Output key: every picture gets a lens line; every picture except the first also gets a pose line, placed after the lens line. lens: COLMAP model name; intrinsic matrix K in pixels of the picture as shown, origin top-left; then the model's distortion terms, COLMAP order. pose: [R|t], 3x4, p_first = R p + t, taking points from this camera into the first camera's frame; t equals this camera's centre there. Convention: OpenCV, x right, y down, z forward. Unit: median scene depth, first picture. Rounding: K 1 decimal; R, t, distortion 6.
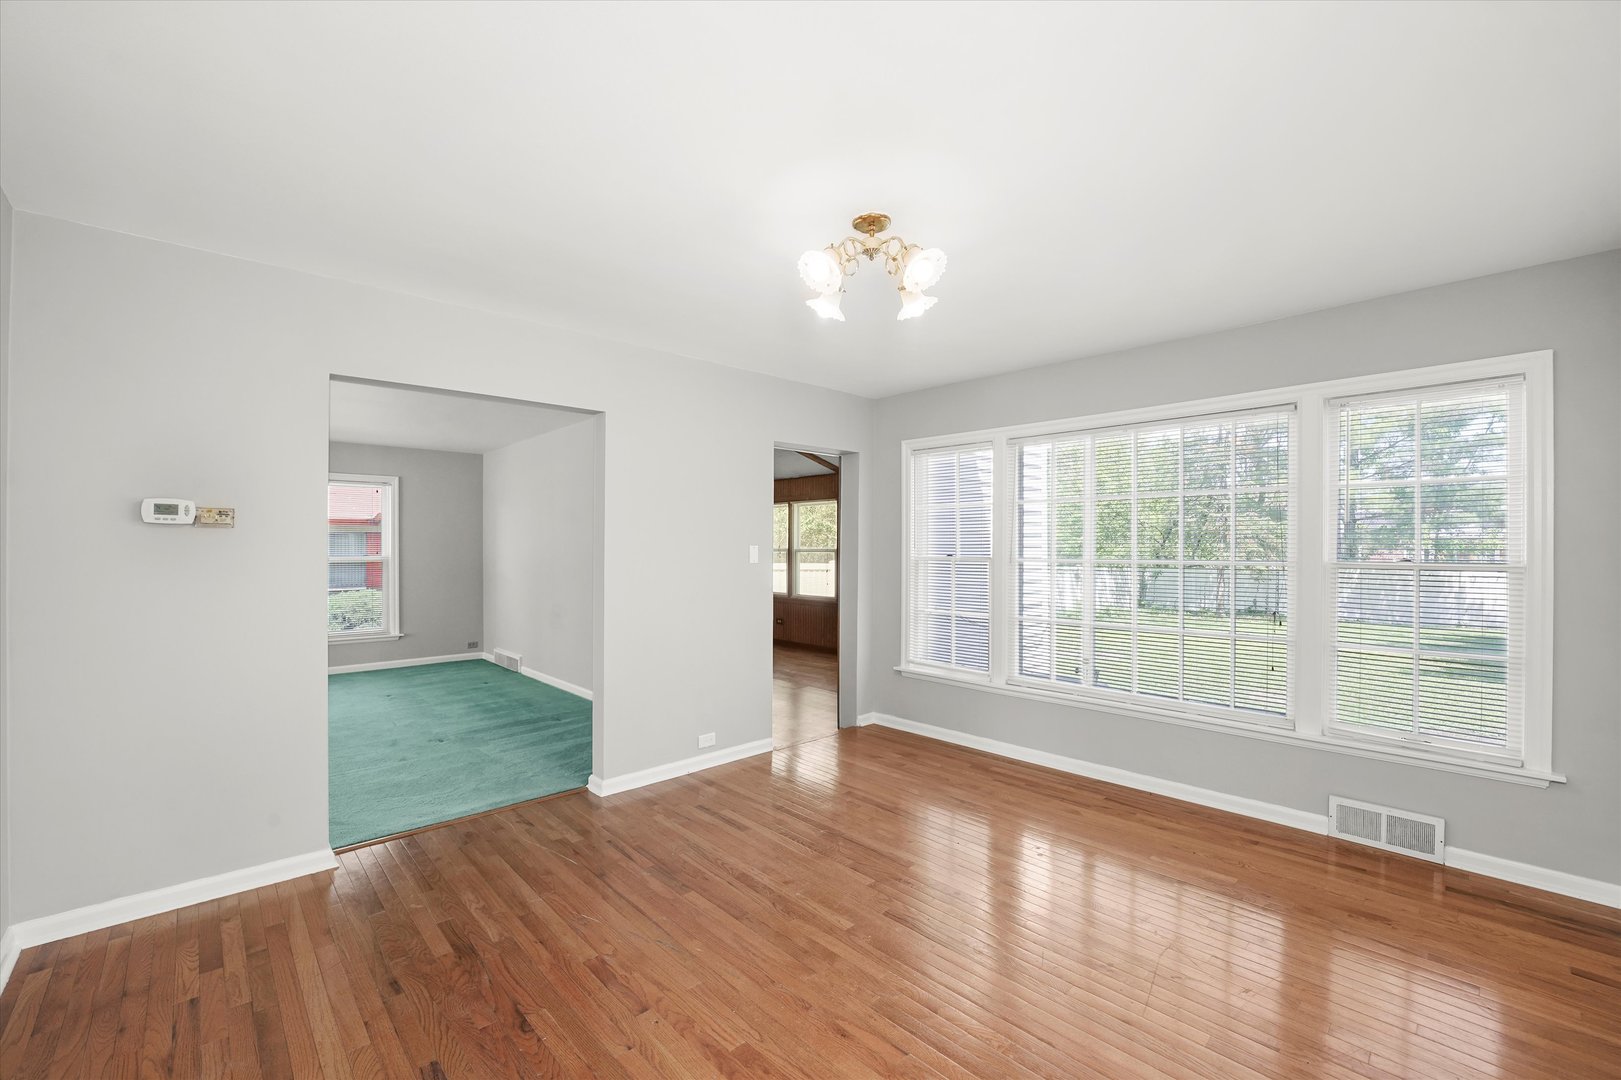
lens RADIAL K [[675.8, 0, 812.9], [0, 675.8, 542.0], [0, 0, 1]] dist [-0.015443, -0.000039]
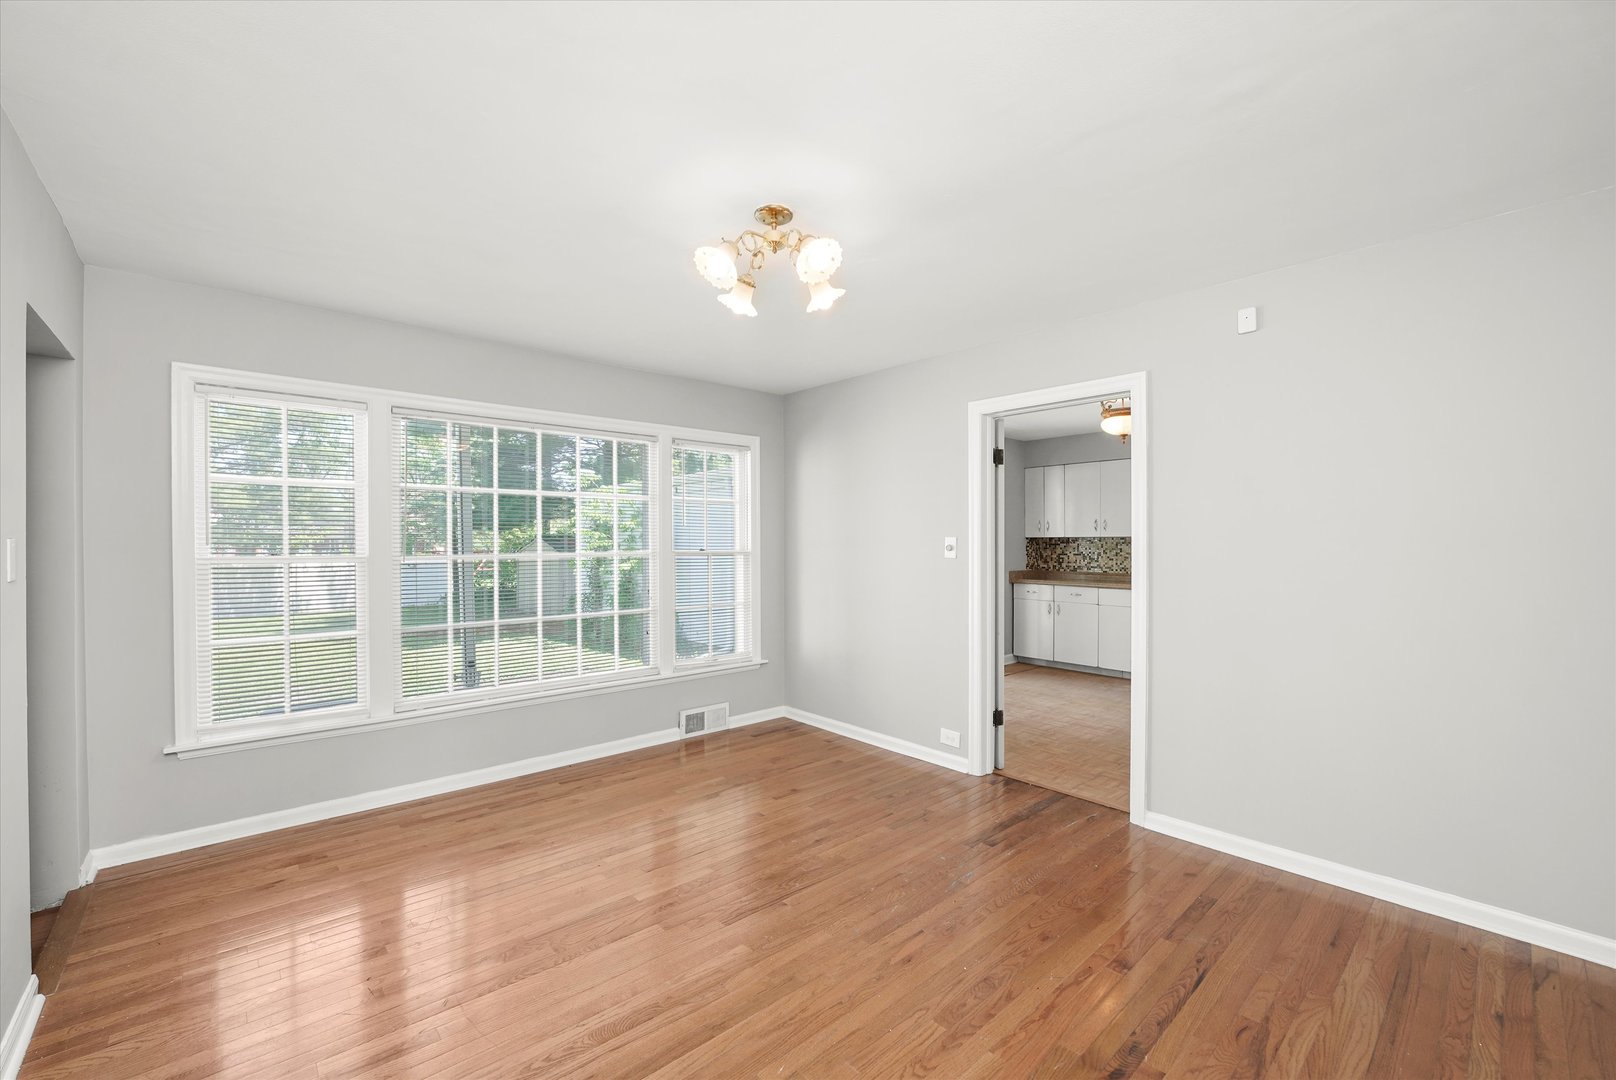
lens RADIAL K [[673.8, 0, 795.3], [0, 673.8, 550.3], [0, 0, 1]] dist [-0.015443, -0.000039]
pose [[0.021329, -0.013247, 0.999685, -0.575839], [-0.011433, 0.999844, 0.013493, 0.004389], [-0.999707, -0.011717, 0.021174, 0.610739]]
